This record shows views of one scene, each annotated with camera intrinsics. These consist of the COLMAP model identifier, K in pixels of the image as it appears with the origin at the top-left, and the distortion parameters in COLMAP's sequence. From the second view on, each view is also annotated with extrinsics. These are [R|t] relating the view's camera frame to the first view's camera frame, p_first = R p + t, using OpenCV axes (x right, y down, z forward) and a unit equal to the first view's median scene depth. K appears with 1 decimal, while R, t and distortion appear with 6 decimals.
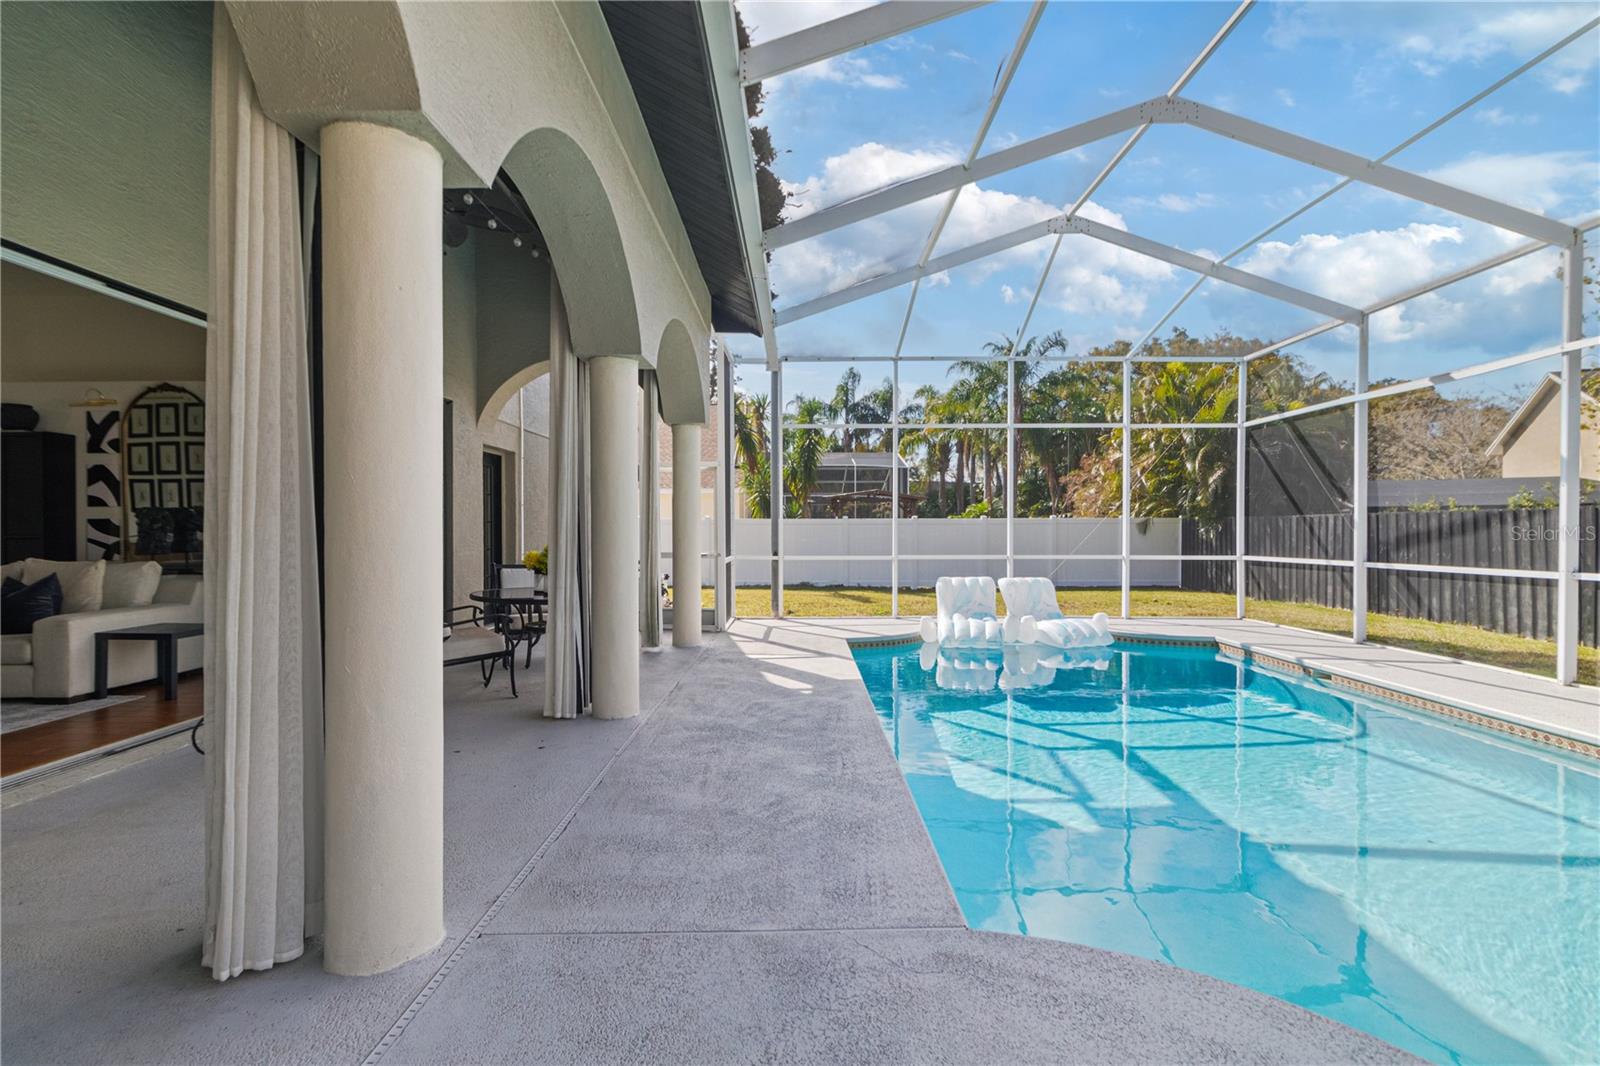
lens RADIAL K [[736.8, 0, 793.9], [0, 736.8, 532.5], [0, 0, 1]] dist [0.002590, 0.000353]
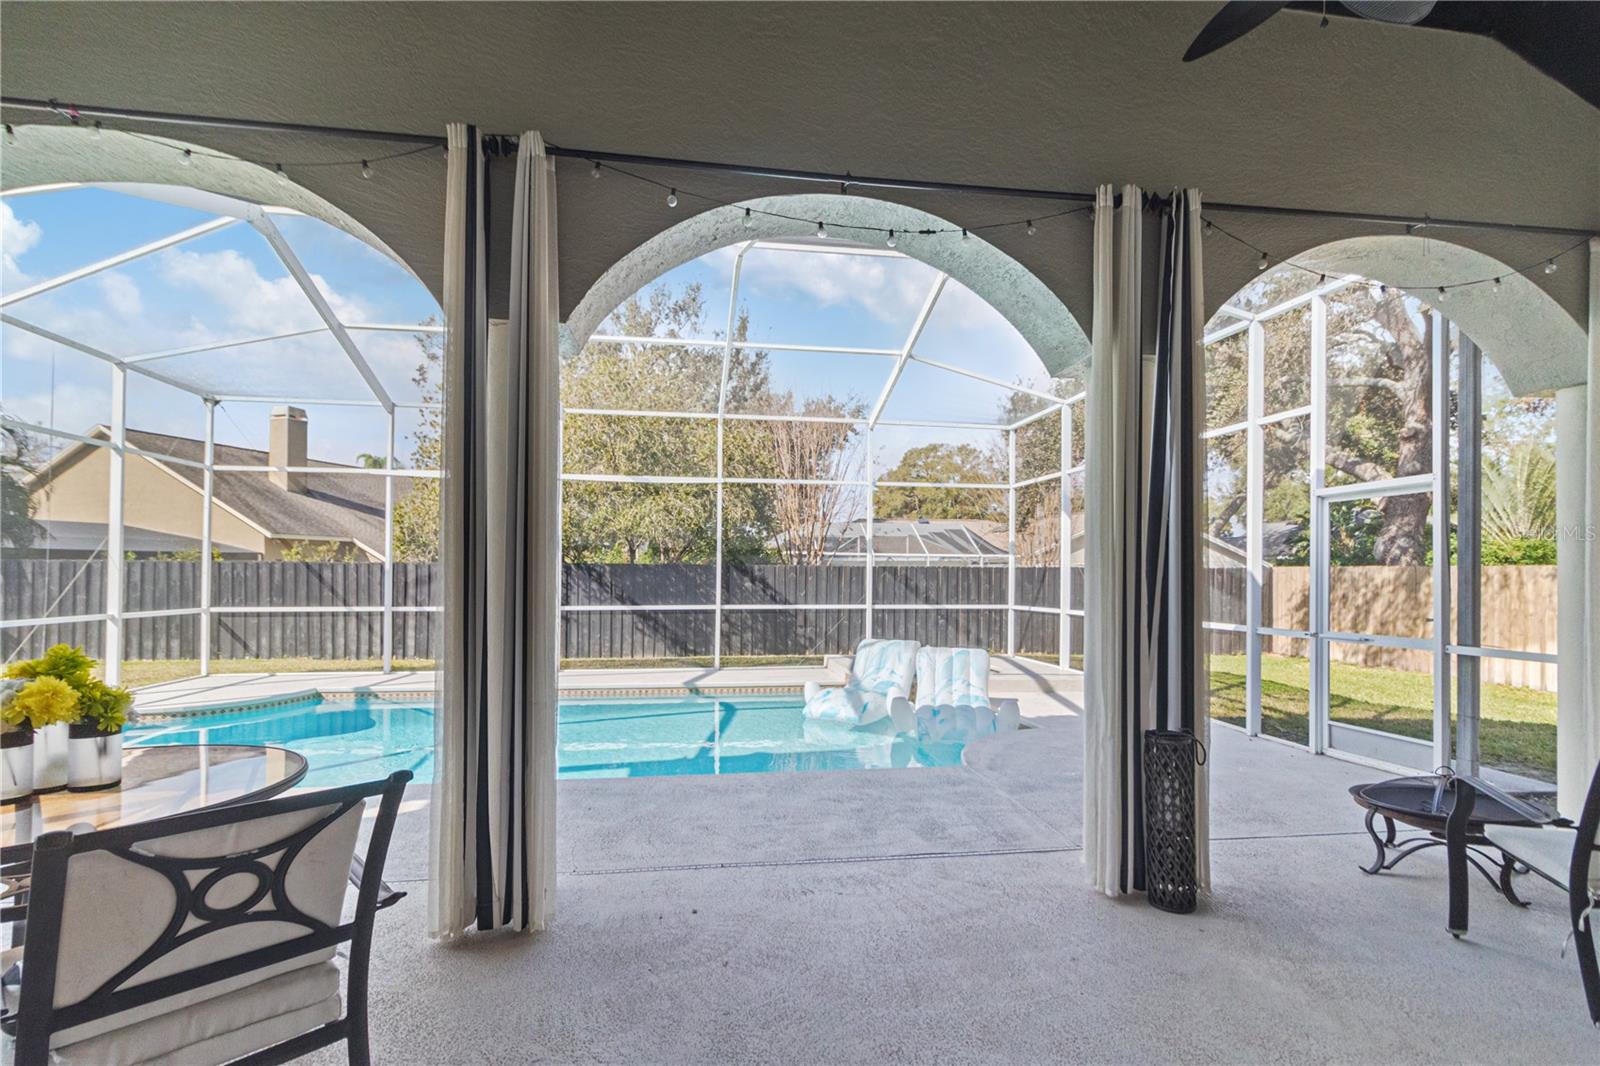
lens RADIAL K [[736.8, 0, 809.7], [0, 736.8, 572.2], [0, 0, 1]] dist [0.002590, 0.000353]
pose [[-0.167318, 0.003234, 0.985898, -0.438185], [-0.005151, 0.999978, -0.004154, -0.012763], [-0.985890, -0.005773, -0.167297, 0.418393]]
